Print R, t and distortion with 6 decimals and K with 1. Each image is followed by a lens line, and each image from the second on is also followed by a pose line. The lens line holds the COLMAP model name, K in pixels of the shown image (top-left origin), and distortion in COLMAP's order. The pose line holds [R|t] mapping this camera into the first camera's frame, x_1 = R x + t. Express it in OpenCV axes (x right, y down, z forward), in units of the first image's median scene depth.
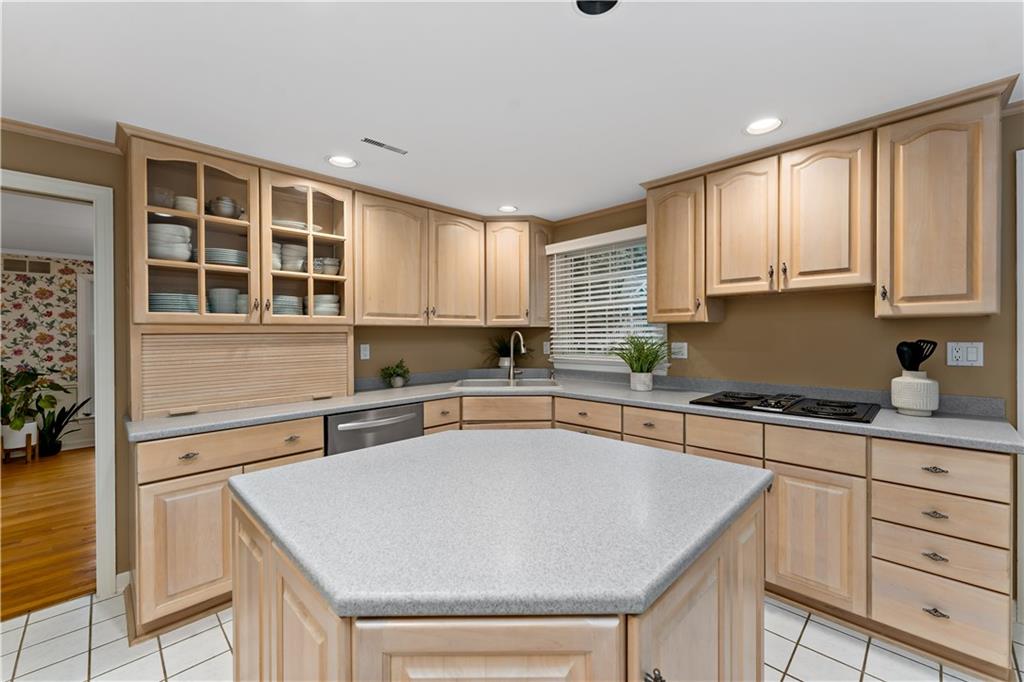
lens RADIAL K [[412.7, 0, 508.4], [0, 412.7, 338.0], [0, 0, 1]] dist [-0.001475, -0.000254]
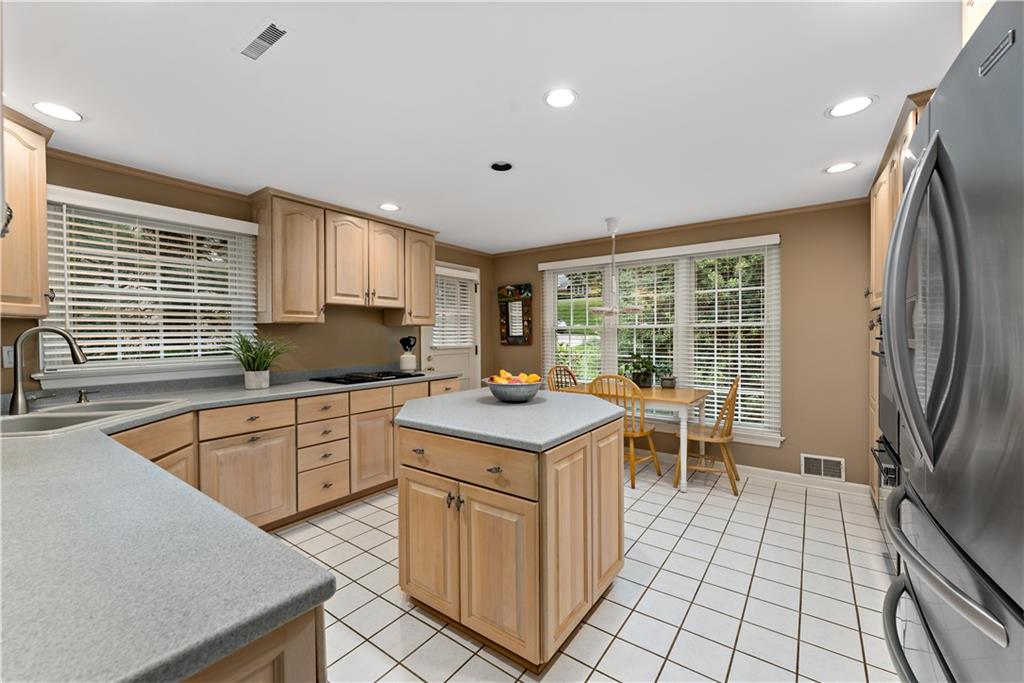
lens RADIAL K [[412.7, 0, 508.0], [0, 412.7, 345.9], [0, 0, 1]] dist [-0.001475, -0.000254]
pose [[-0.154063, 0.001152, 0.988060, -0.851836], [0.032756, 0.999456, 0.003943, 0.043337], [-0.987518, 0.032973, -0.154017, 0.621992]]
